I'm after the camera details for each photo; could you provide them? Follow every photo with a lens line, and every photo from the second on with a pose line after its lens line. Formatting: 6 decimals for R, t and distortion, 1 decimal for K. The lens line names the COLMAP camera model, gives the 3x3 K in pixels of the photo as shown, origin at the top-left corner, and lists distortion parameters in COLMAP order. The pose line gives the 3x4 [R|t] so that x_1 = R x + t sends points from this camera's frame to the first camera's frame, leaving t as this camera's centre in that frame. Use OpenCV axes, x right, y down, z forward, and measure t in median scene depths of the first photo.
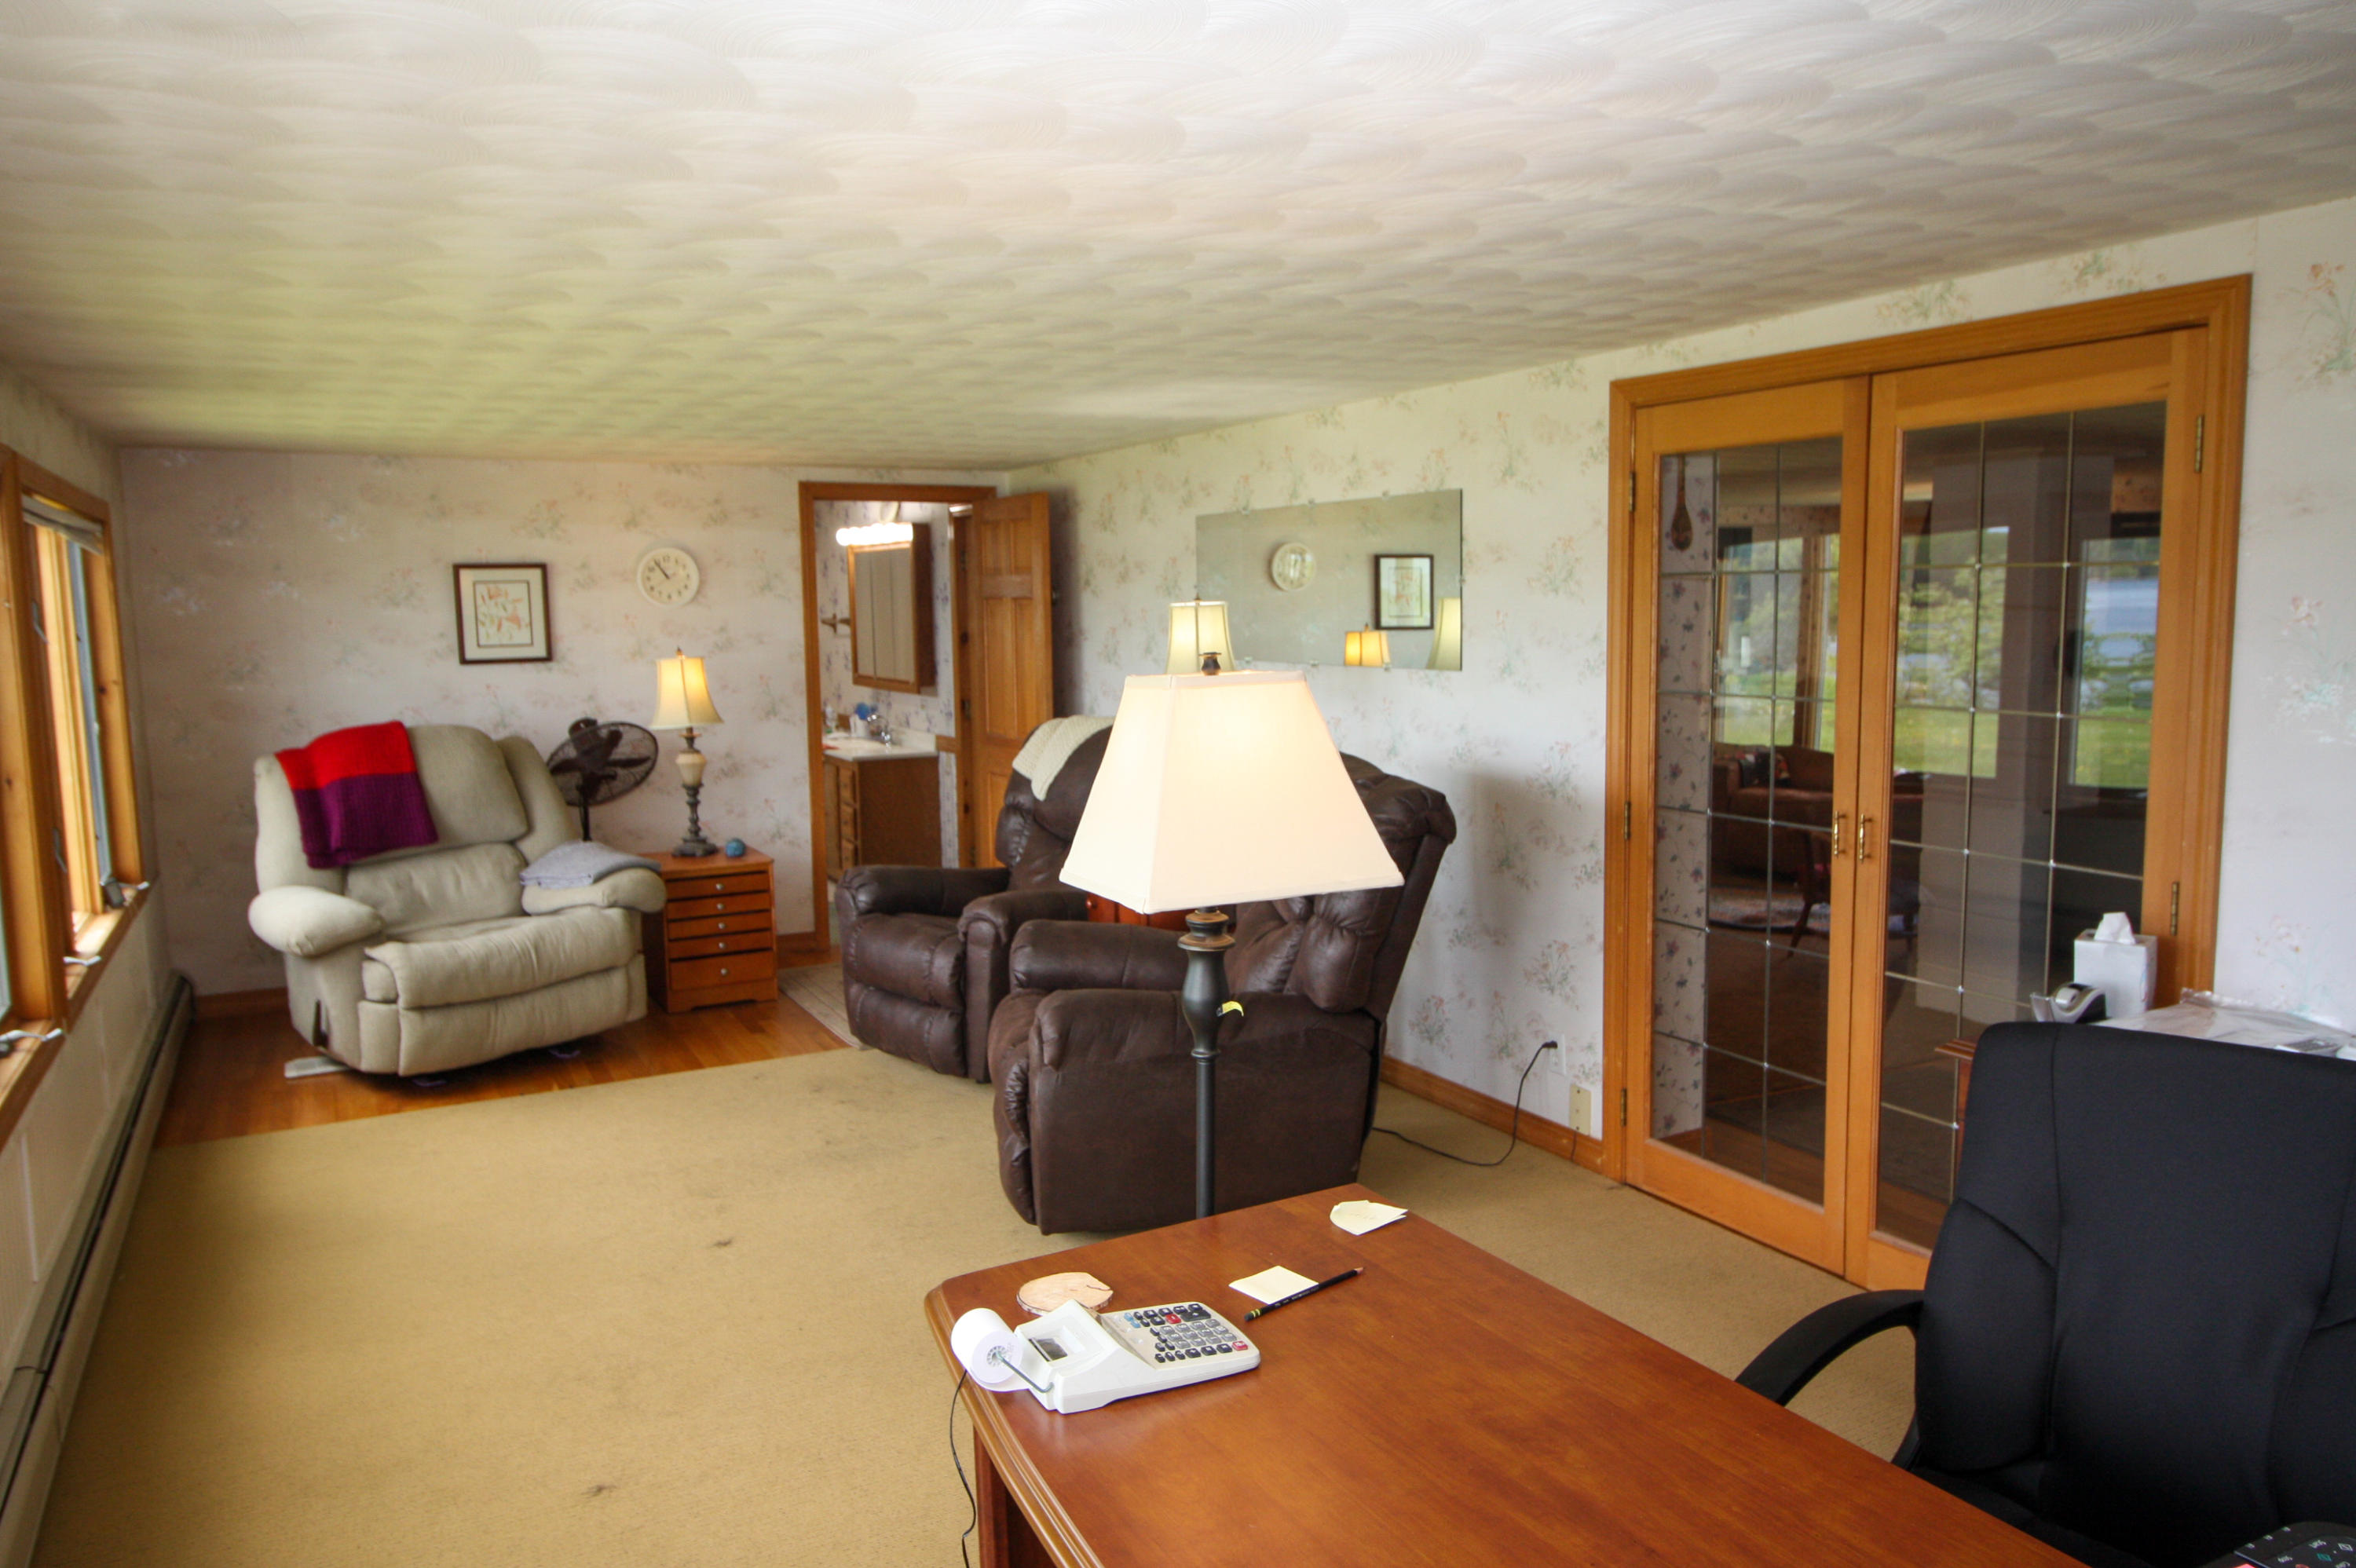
lens RADIAL K [[1624.4, 0, 1178.0], [0, 1624.4, 784.0], [0, 0, 1]] dist [0.002220, 0.001283]
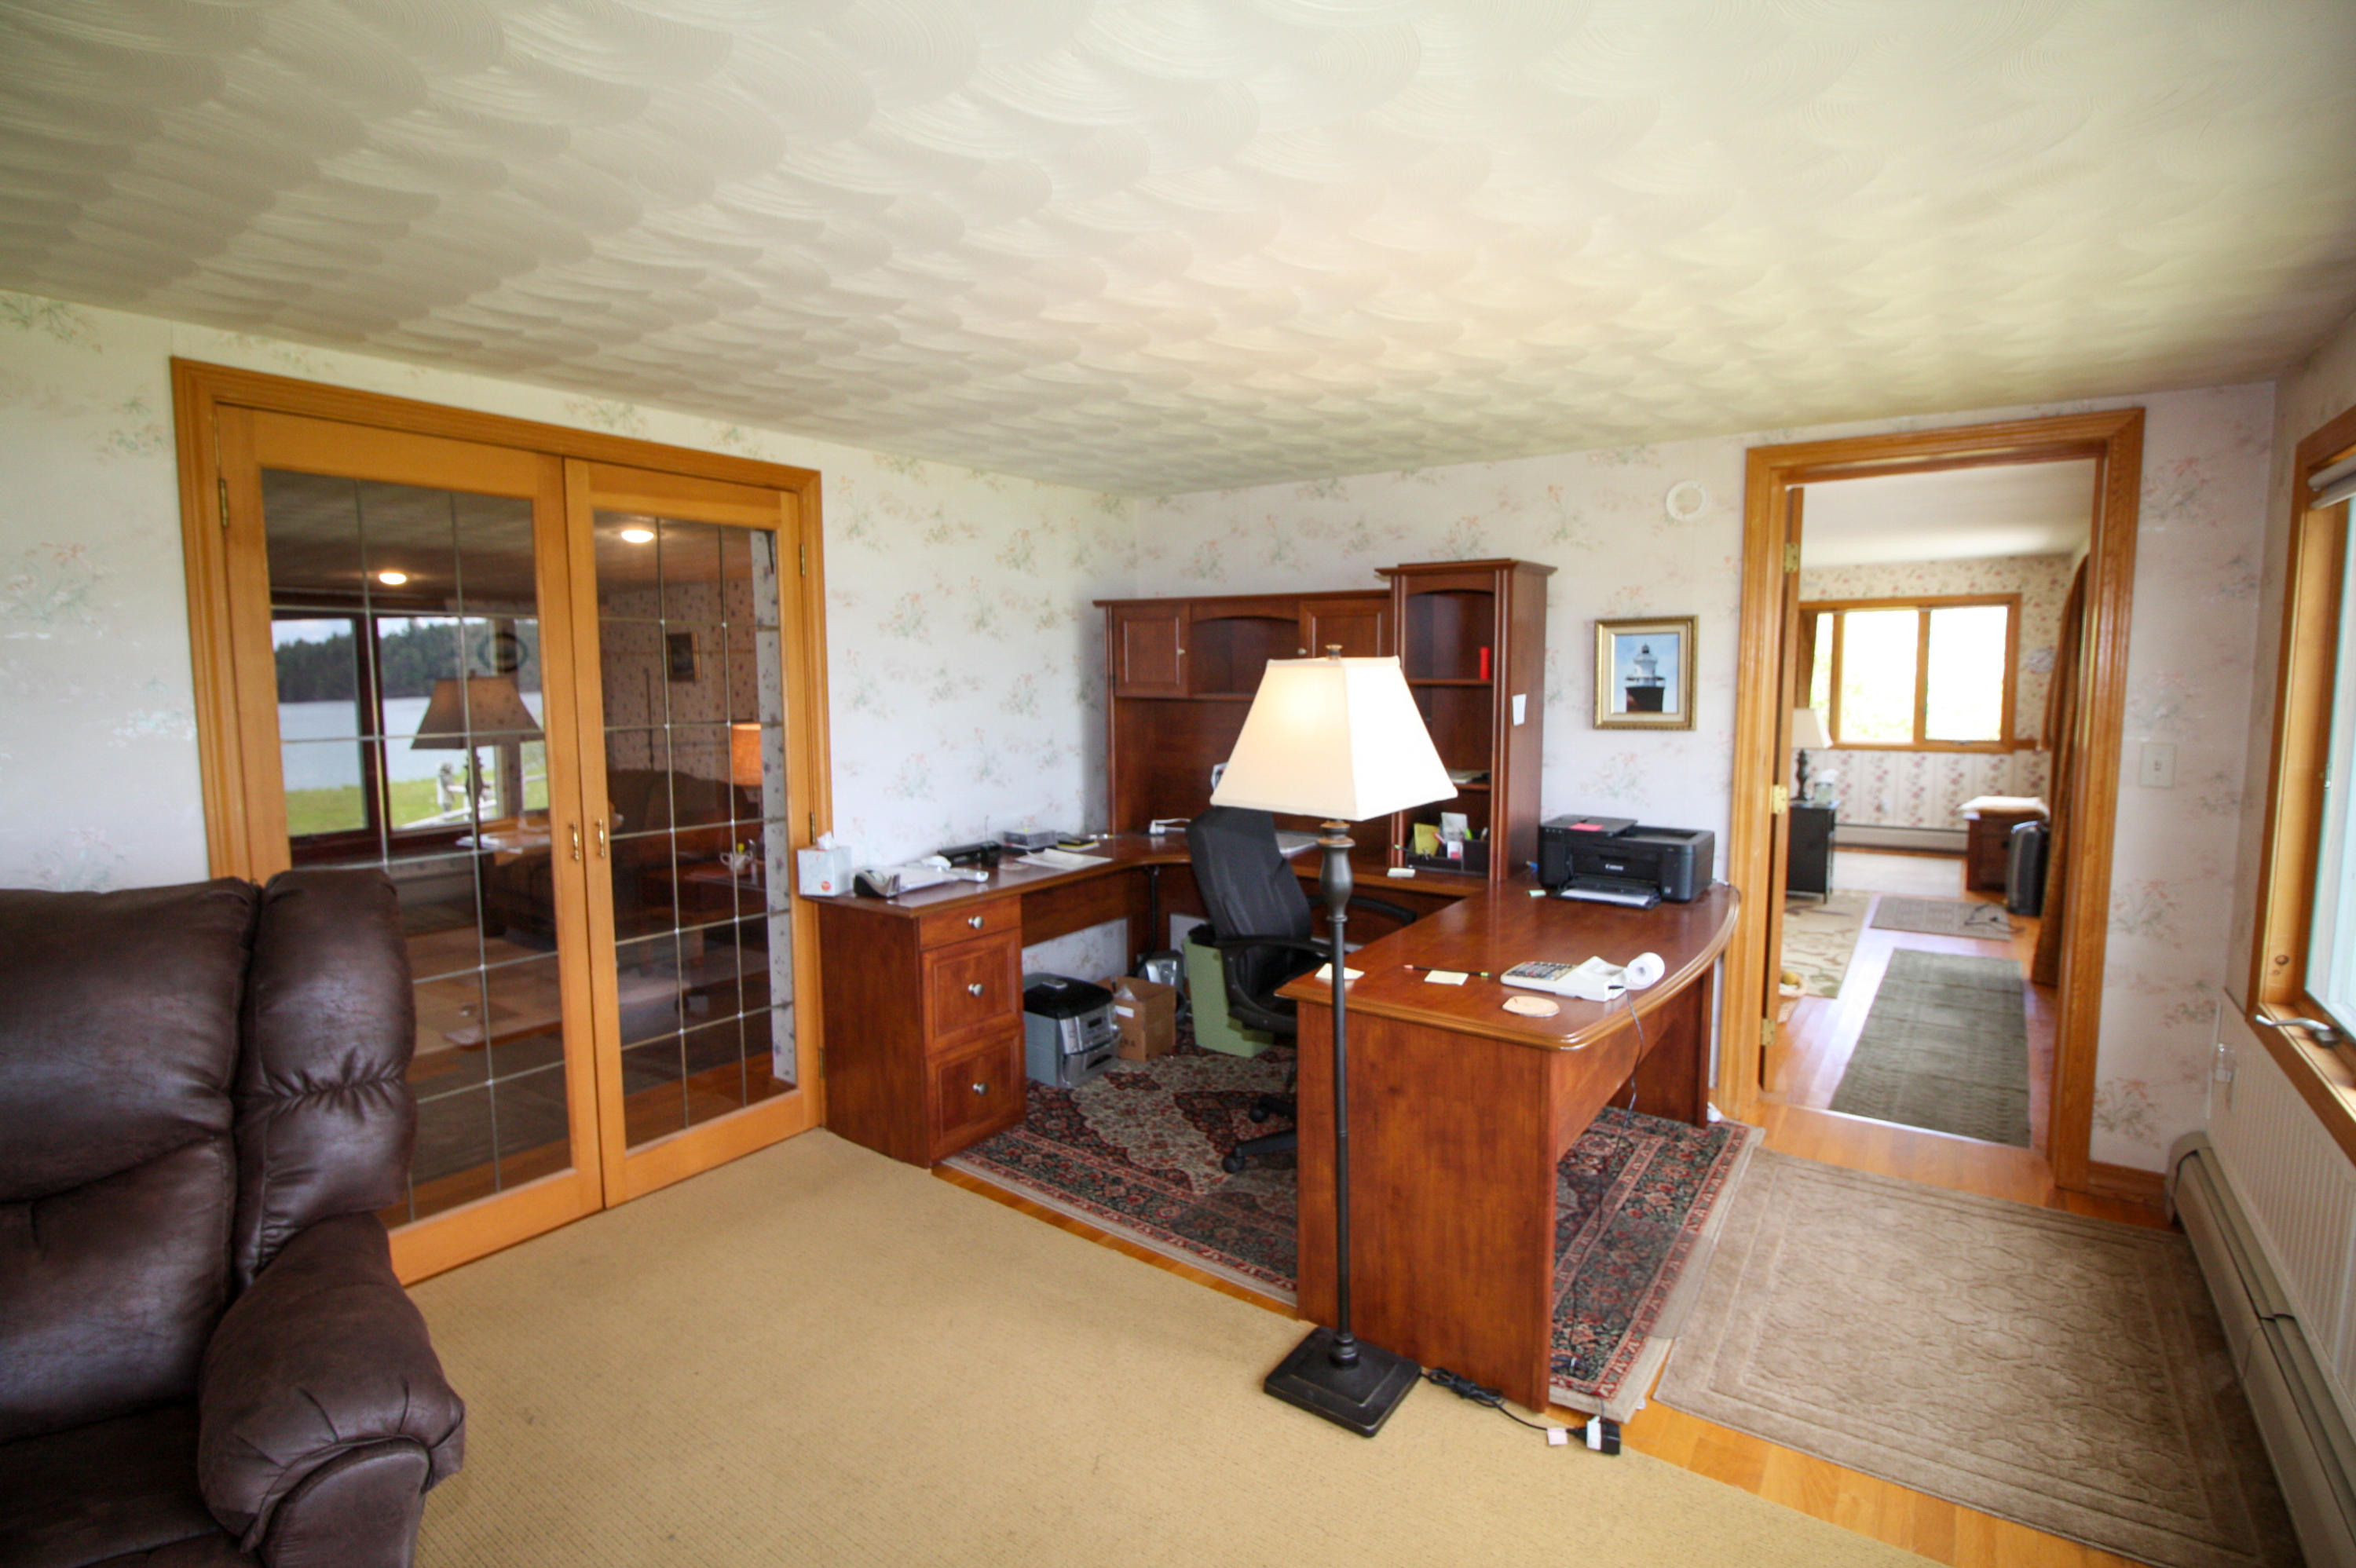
lens RADIAL K [[1108.8, 0, 1178.0], [0, 1108.8, 784.0], [0, 0, 1]] dist [-0.032223, -0.000075]
pose [[-0.462258, -0.071396, 0.883867, -0.532422], [0.113539, 0.983784, 0.138847, -0.077621], [-0.879447, 0.164537, -0.446656, 1.038595]]
